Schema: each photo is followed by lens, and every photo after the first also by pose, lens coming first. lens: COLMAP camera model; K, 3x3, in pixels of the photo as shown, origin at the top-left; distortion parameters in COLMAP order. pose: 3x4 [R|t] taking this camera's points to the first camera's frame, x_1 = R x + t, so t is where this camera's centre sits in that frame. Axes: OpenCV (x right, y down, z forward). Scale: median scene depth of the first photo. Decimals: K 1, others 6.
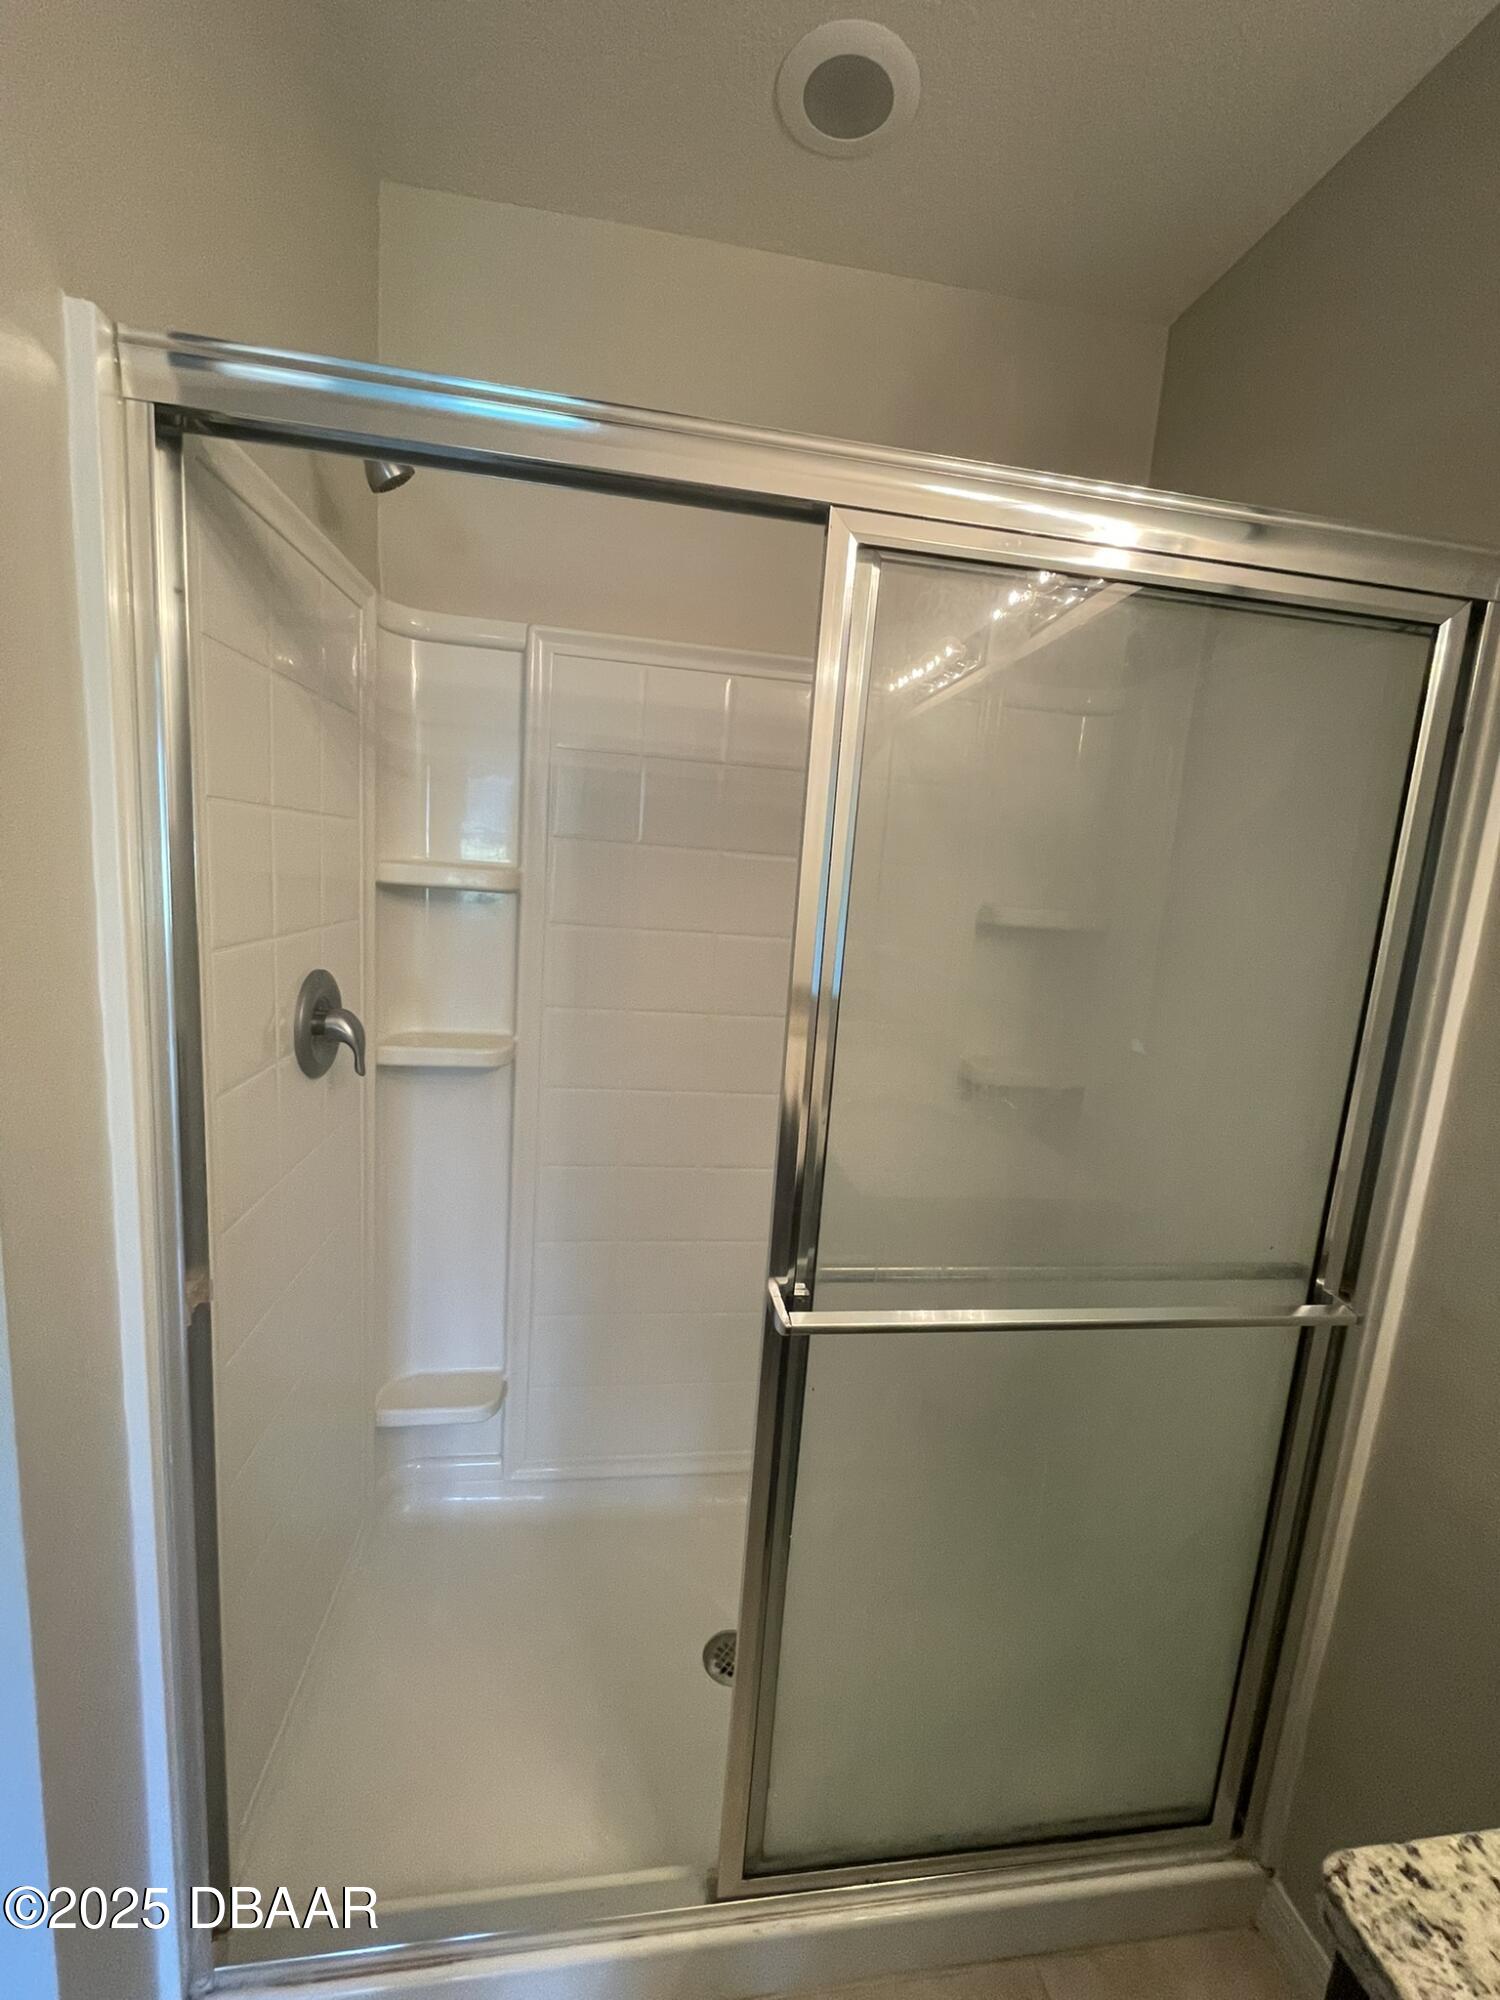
lens RADIAL K [[808.7, 0, 749.3], [0, 808.7, 998.5], [0, 0, 1]] dist [-0.005880, 0.000660]
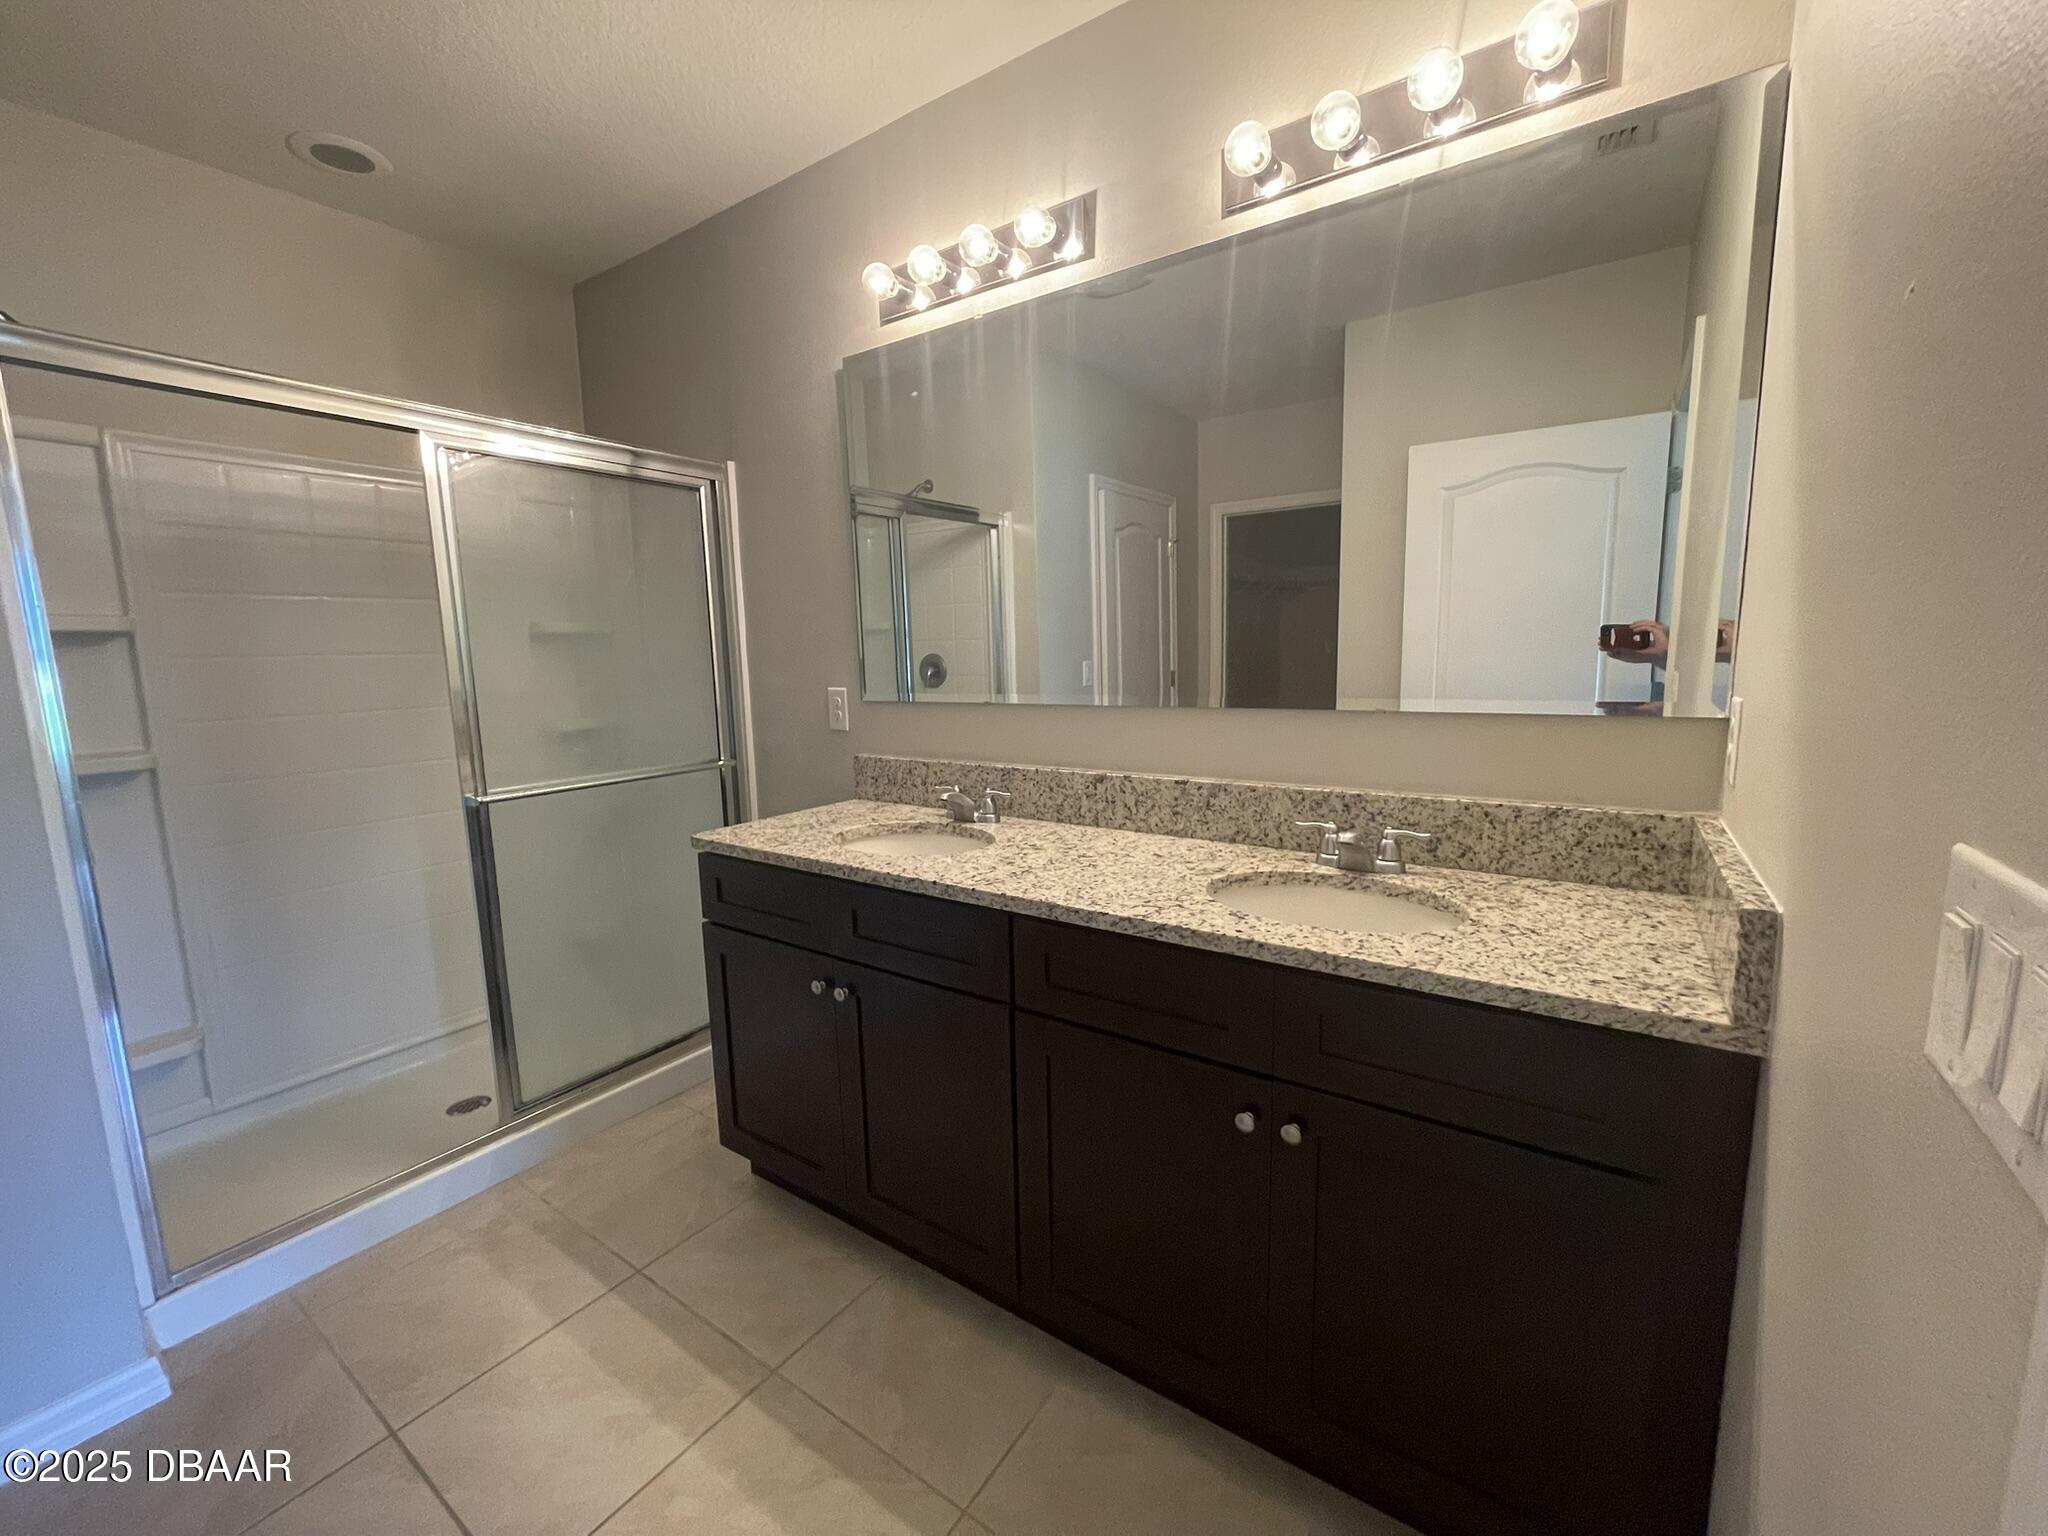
lens RADIAL K [[828.1, 0, 1023.4], [0, 828.1, 769.1], [0, 0, 1]] dist [-0.005880, 0.000660]
pose [[0.680422, -0.189532, 0.707887, -0.390594], [0.184304, 0.979185, 0.085017, 0.309820], [-0.709266, 0.072619, 0.701191, -1.228531]]
